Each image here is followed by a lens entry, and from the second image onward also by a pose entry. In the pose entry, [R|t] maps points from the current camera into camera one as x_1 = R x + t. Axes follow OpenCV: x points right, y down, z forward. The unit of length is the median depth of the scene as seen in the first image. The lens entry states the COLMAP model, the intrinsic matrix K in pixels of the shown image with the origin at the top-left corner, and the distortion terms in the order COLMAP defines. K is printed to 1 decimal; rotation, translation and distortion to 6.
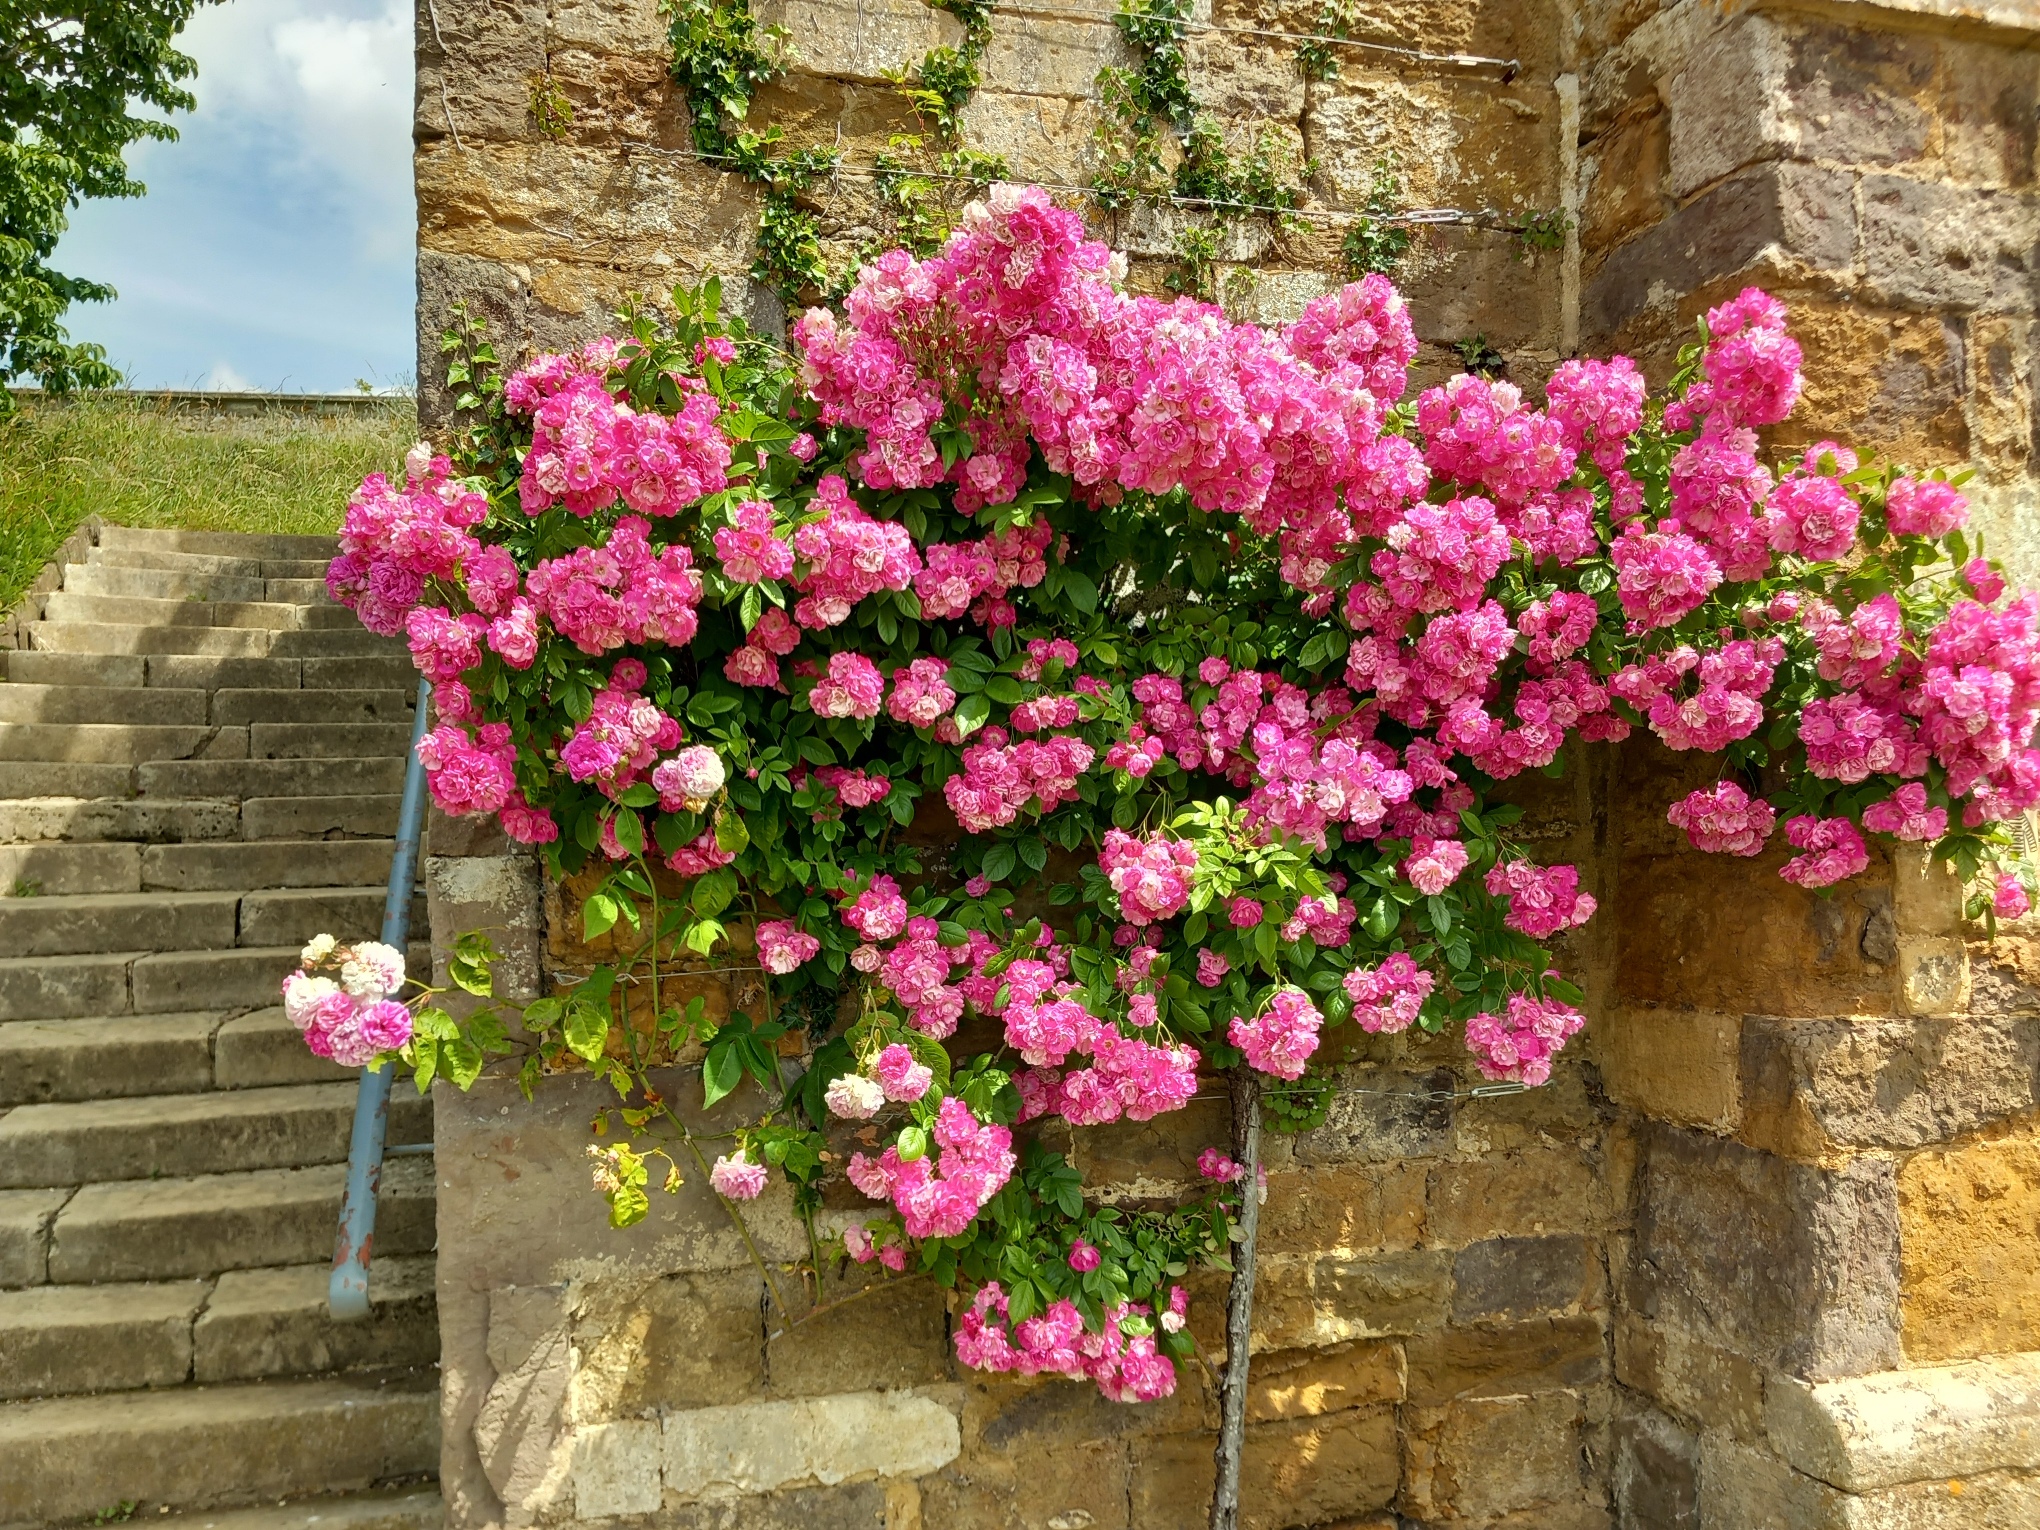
lens RADIAL K [[1626.0, 0, 1020.0], [0, 1626.0, 765.0], [0, 0, 1]] dist [0.019262, -0.002919]
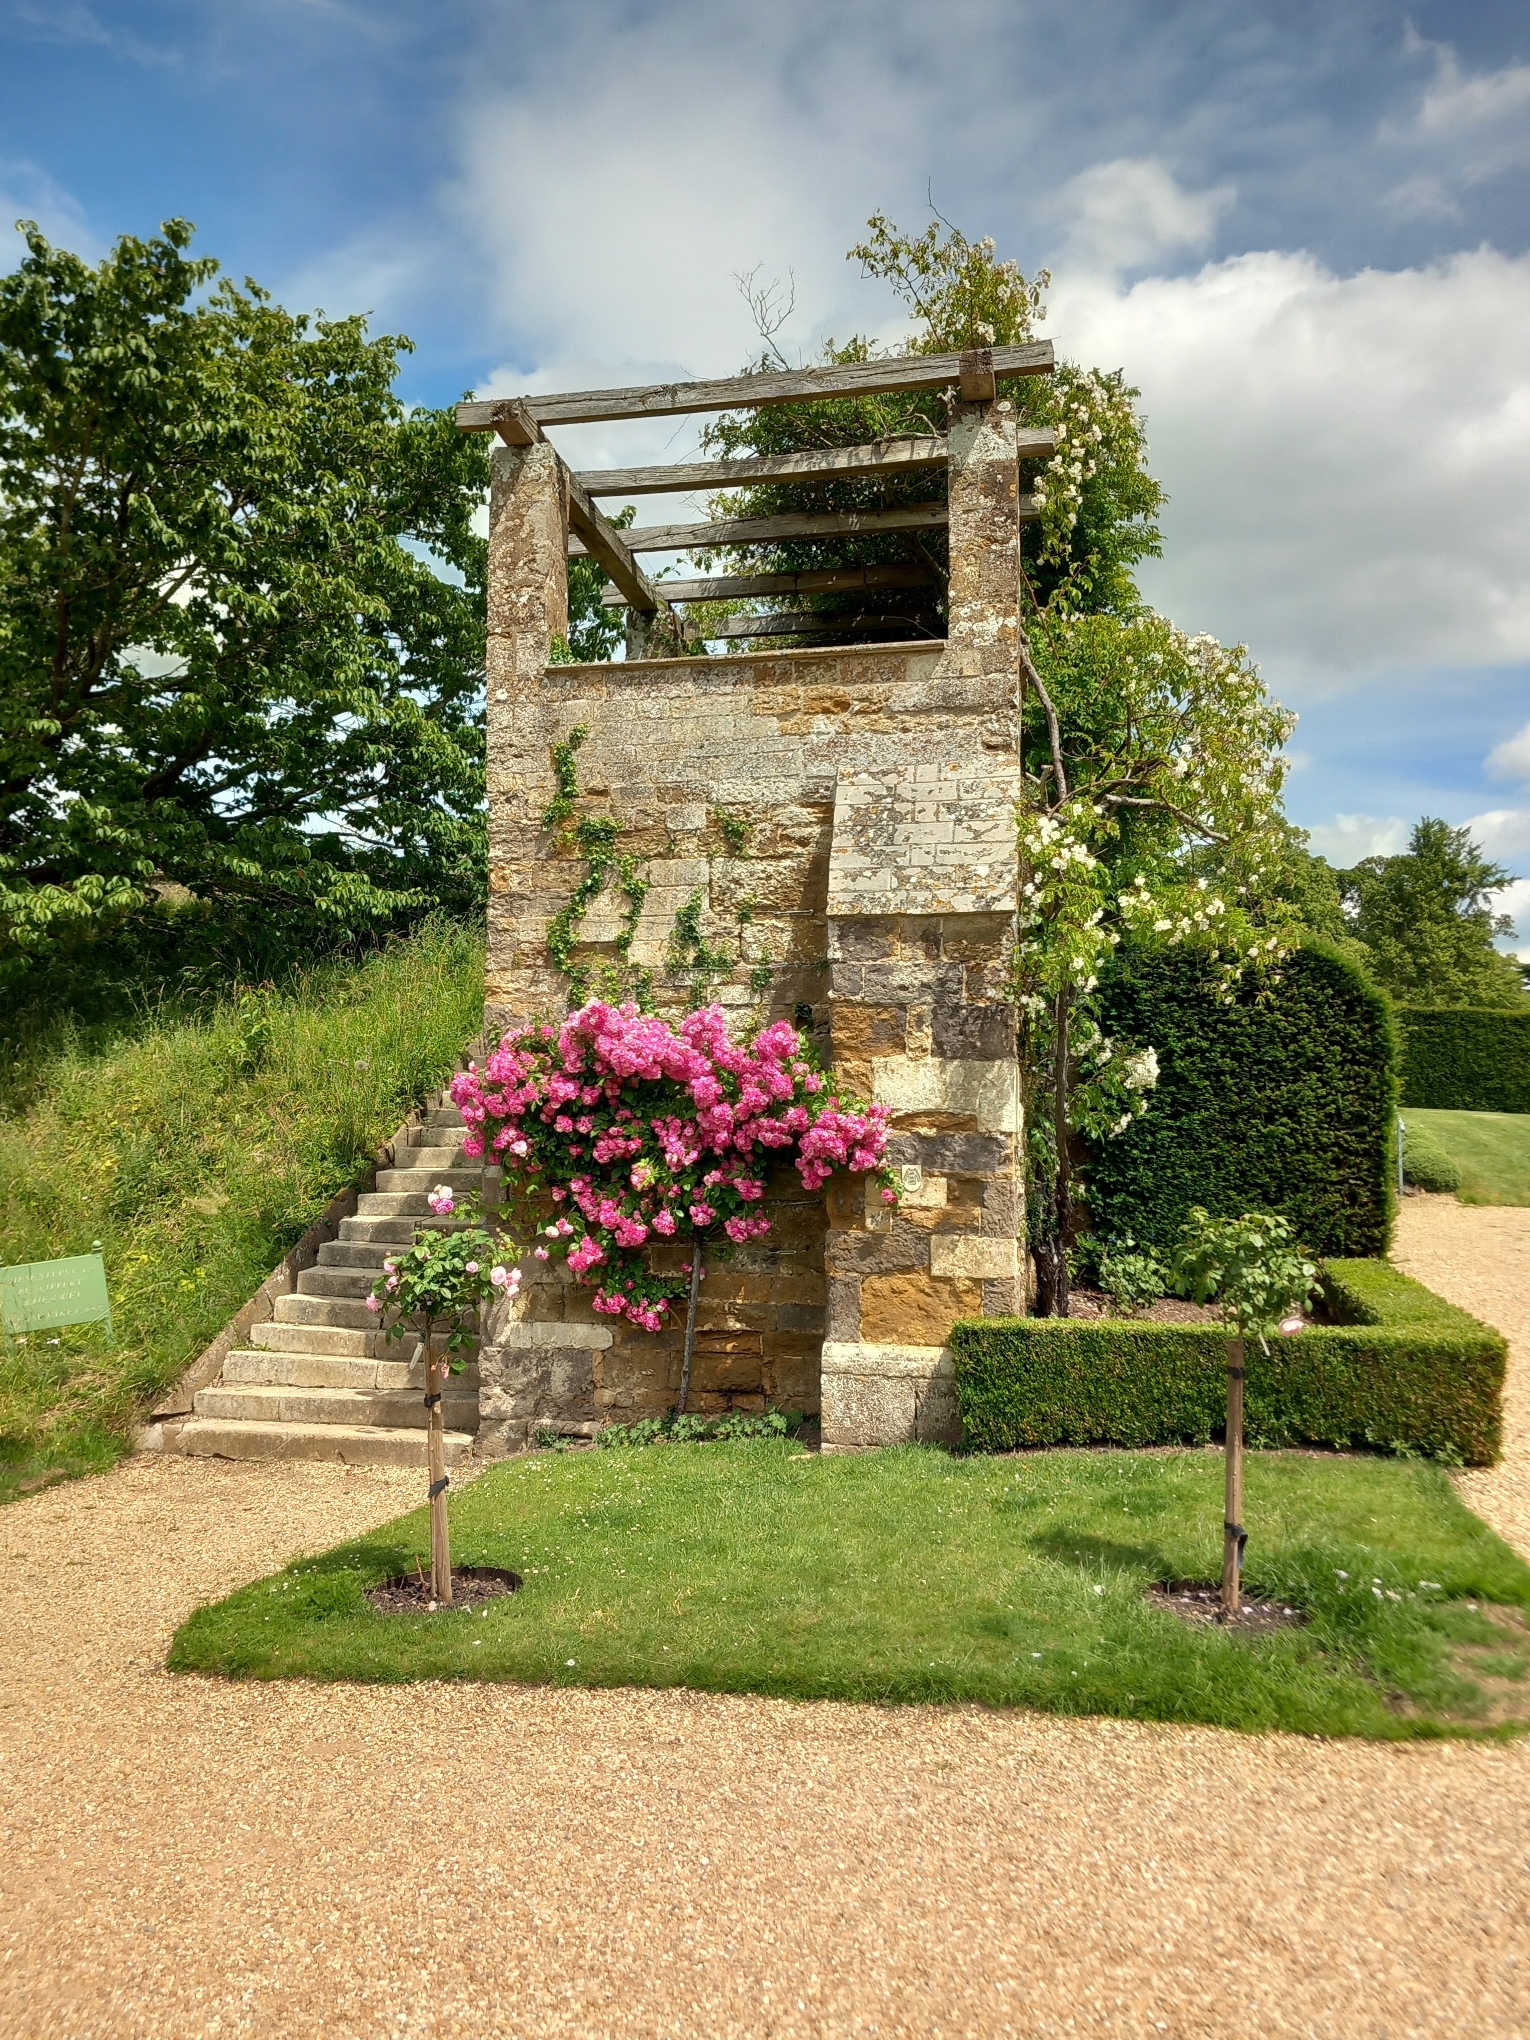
lens RADIAL K [[1639.3, 0, 765.0], [0, 1639.3, 1020.0], [0, 0, 1]] dist [0.327100, -0.001405]
pose [[0.882257, -0.001960, -0.470764, 1.895001], [-0.006464, 0.999847, -0.016277, -0.206689], [0.470723, 0.017404, 0.882109, -1.949913]]
